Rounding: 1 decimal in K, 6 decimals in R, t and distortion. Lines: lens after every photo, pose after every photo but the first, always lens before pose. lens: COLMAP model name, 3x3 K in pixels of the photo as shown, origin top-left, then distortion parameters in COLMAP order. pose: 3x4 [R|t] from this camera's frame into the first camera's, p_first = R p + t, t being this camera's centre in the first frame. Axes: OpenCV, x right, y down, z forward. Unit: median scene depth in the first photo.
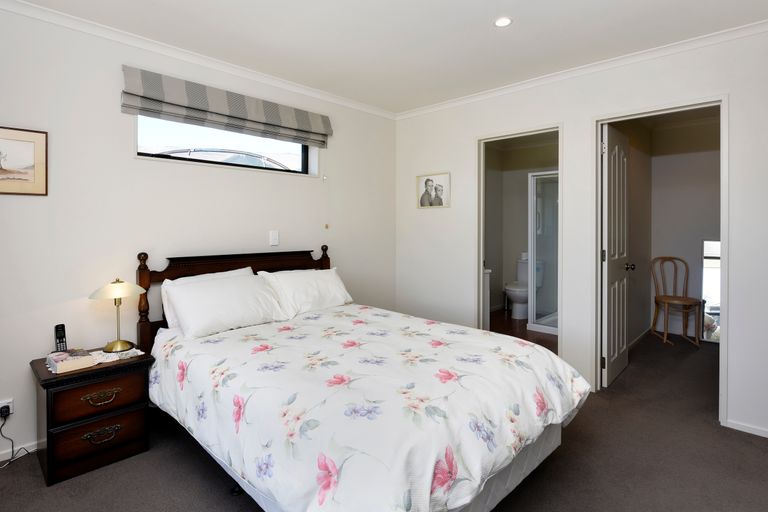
lens RADIAL K [[415.0, 0, 378.6], [0, 415.0, 224.2], [0, 0, 1]] dist [0.004166, 0.000075]
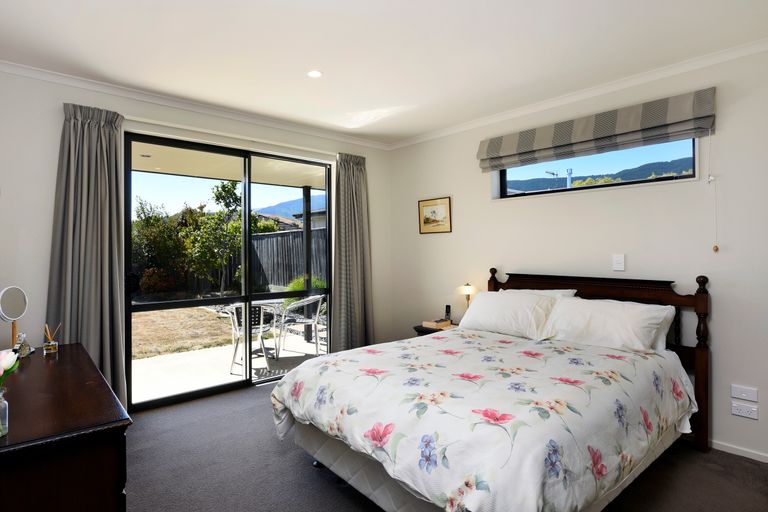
lens RADIAL K [[415.0, 0, 383.6], [0, 415.0, 254.1], [0, 0, 1]] dist [0.004166, 0.000075]
pose [[-0.079799, -0.005727, -0.996795, 0.842112], [-0.009517, 0.999942, -0.004983, 0.030933], [0.996766, 0.009089, -0.079849, 0.722652]]
